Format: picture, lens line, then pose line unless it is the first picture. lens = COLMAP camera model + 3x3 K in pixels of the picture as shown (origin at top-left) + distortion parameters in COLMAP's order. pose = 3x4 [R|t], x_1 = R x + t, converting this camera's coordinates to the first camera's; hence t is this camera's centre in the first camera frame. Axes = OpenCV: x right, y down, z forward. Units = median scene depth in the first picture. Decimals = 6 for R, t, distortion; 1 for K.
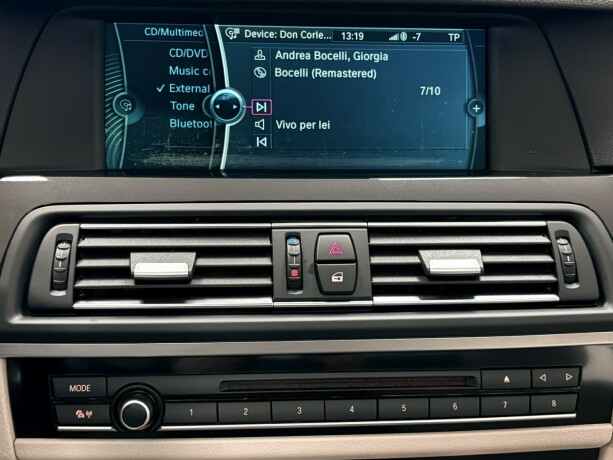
lens RADIAL K [[802.8, 0, 307.9], [0, 802.8, 232.6], [0, 0, 1]] dist [0.064768, 0.000000]
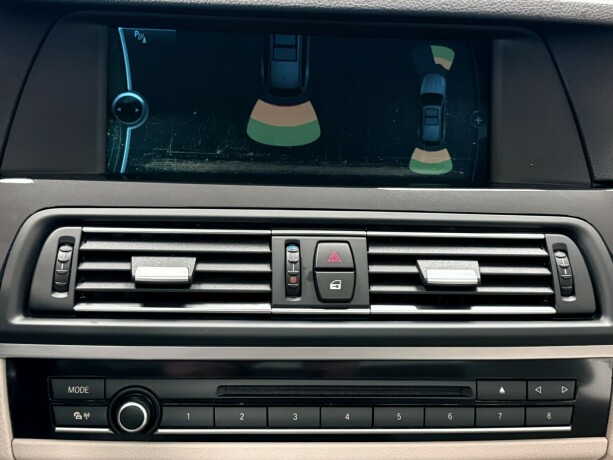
lens RADIAL K [[863.0, 0, 305.9], [0, 863.0, 228.0], [0, 0, 1]] dist [0.080975, 0.000000]
pose [[0.999784, 0.020588, -0.002712, 0.000867], [-0.020630, 0.999653, -0.016391, 0.002533], [0.002374, 0.016443, 0.999862, -0.085933]]
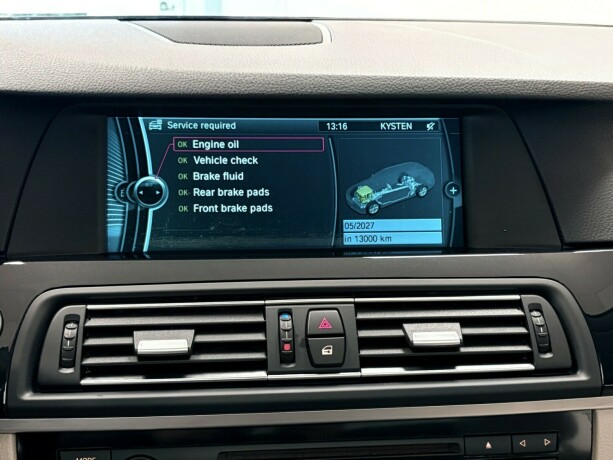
lens RADIAL K [[863.0, 0, 307.9], [0, 863.0, 231.9], [0, 0, 1]] dist [0.080975, 0.000000]
pose [[0.999747, -0.015422, 0.016372, -0.005425], [0.016800, 0.996008, -0.087667, -0.001256], [-0.014955, 0.087920, 0.996015, -0.160457]]
